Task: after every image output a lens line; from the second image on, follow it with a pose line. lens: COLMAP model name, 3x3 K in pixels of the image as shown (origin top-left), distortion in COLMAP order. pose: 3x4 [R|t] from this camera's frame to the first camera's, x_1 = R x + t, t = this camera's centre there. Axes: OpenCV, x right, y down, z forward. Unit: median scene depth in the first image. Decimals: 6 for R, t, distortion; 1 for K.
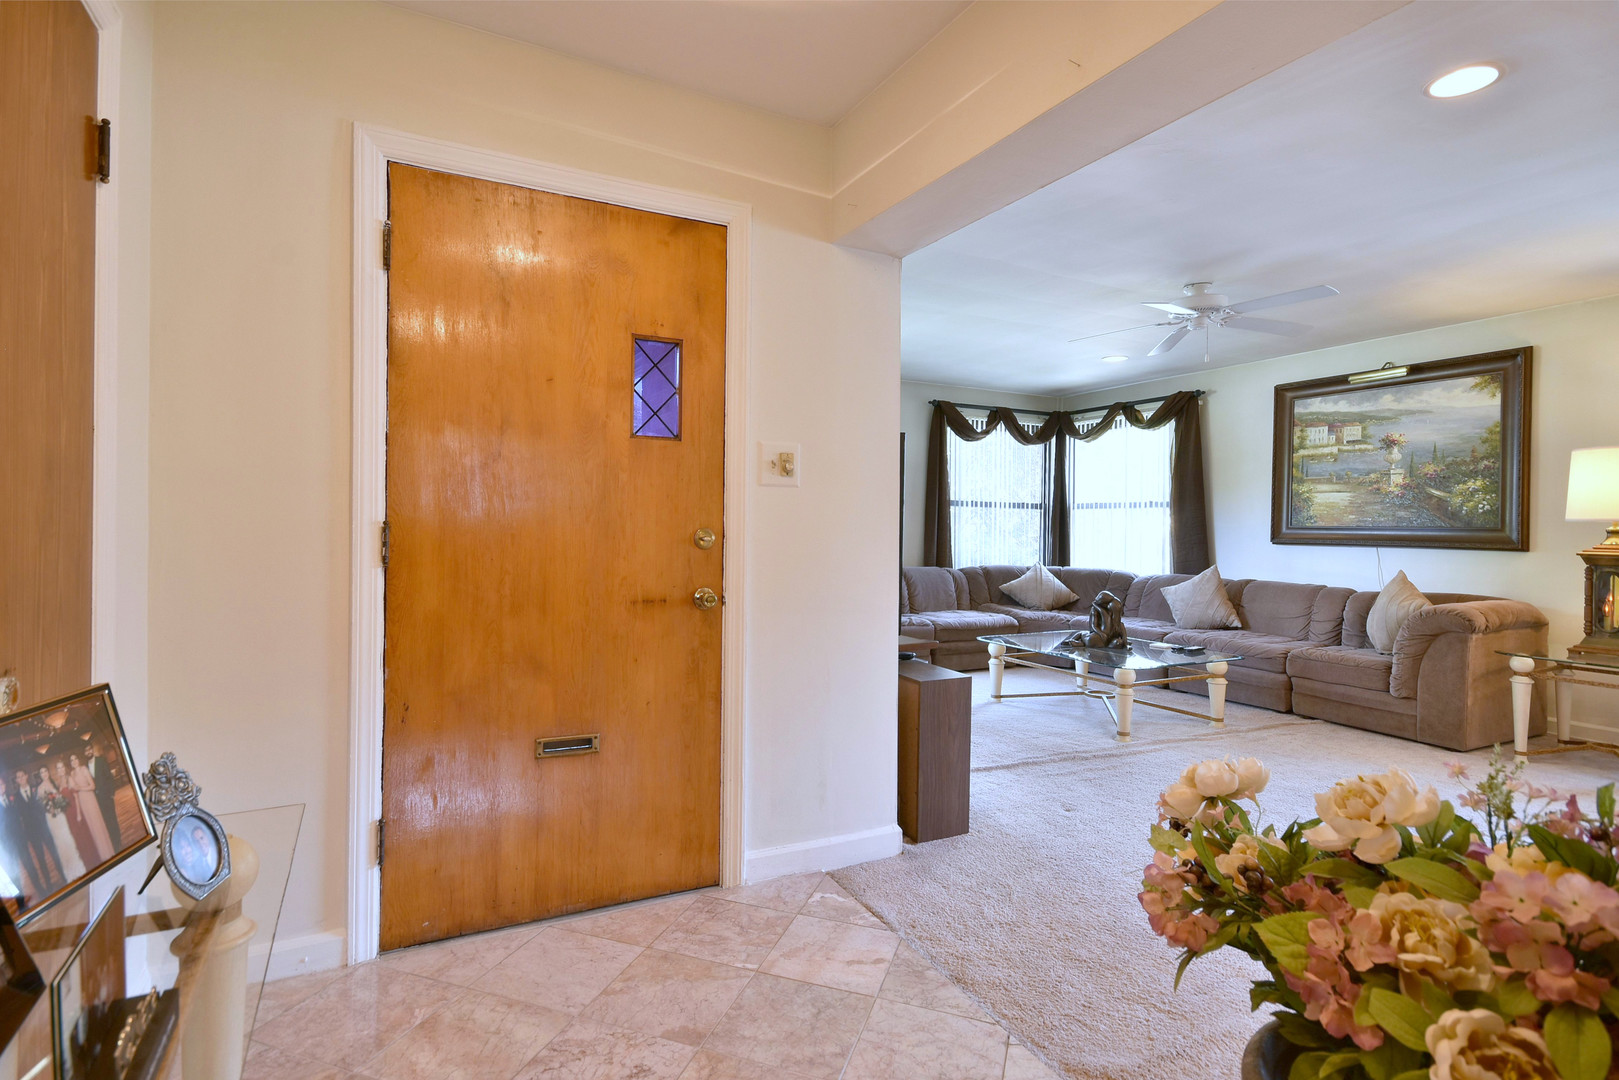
lens RADIAL K [[836.0, 0, 809.5], [0, 836.0, 540.0], [0, 0, 1]] dist [0.051695, -0.019842]
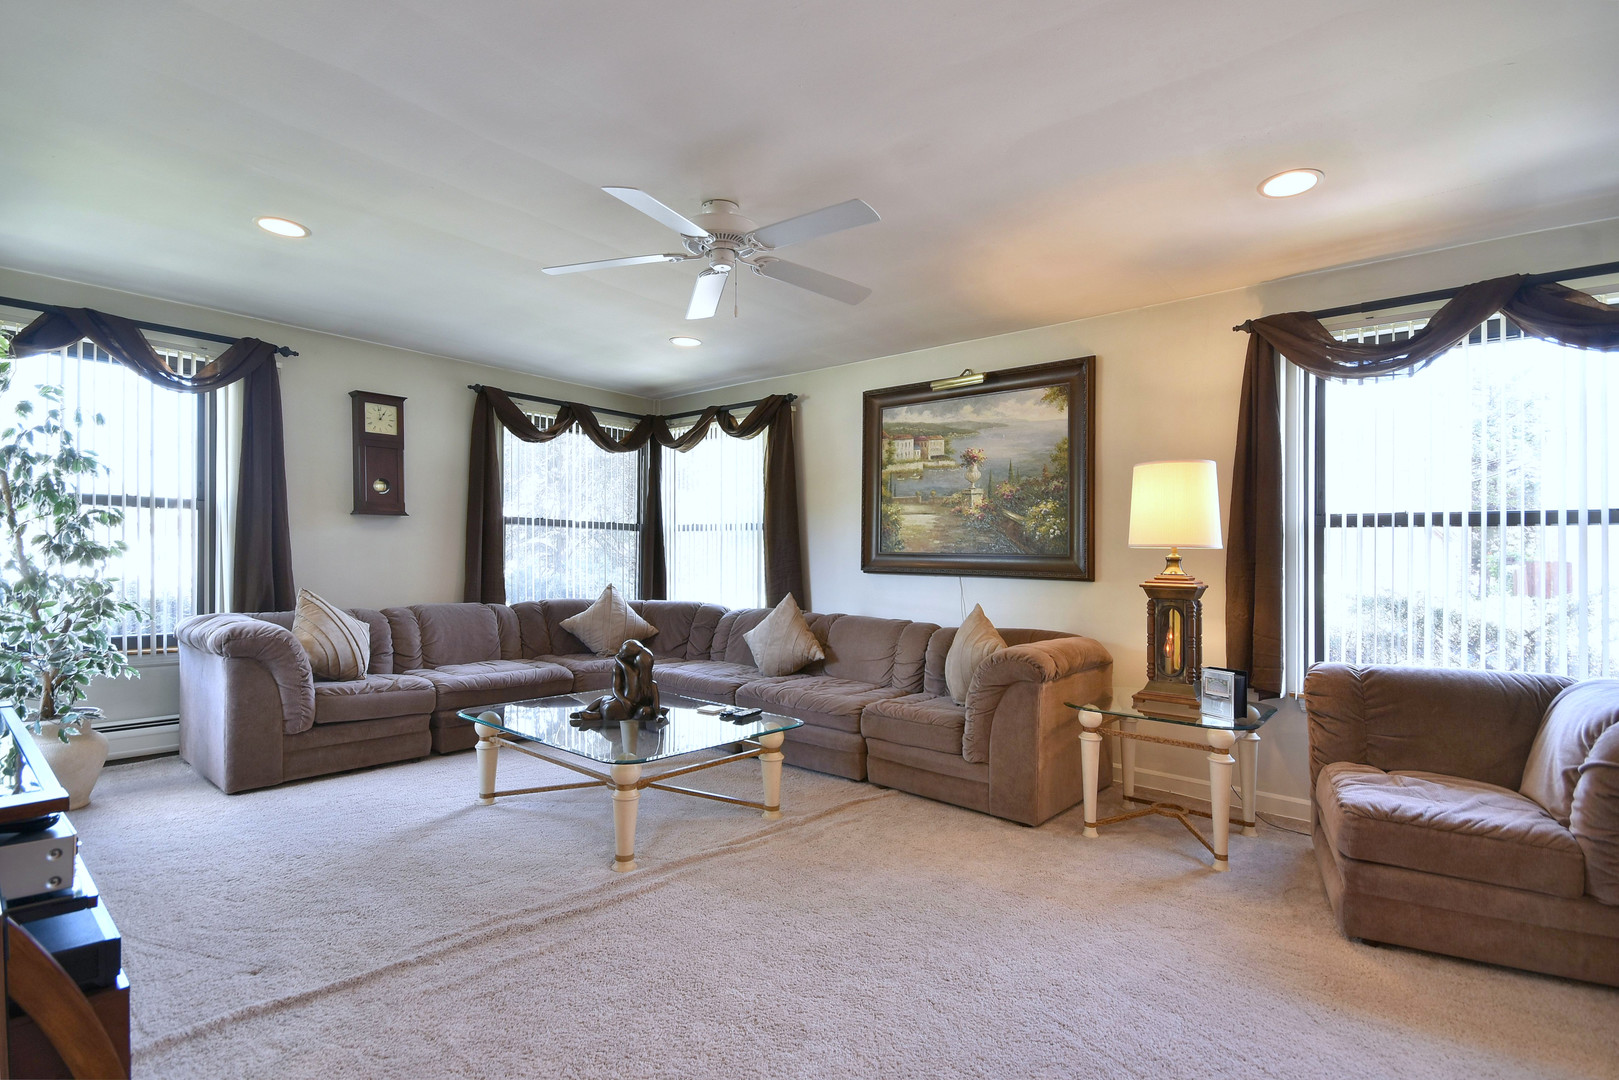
lens RADIAL K [[794.9, 0, 809.5], [0, 794.9, 540.0], [0, 0, 1]] dist [0.001059, 0.000274]
pose [[0.936342, 0.012277, 0.350874, 0.229134], [-0.000803, 0.999461, -0.032829, -0.002061], [-0.351088, 0.030457, 0.935847, 0.279410]]
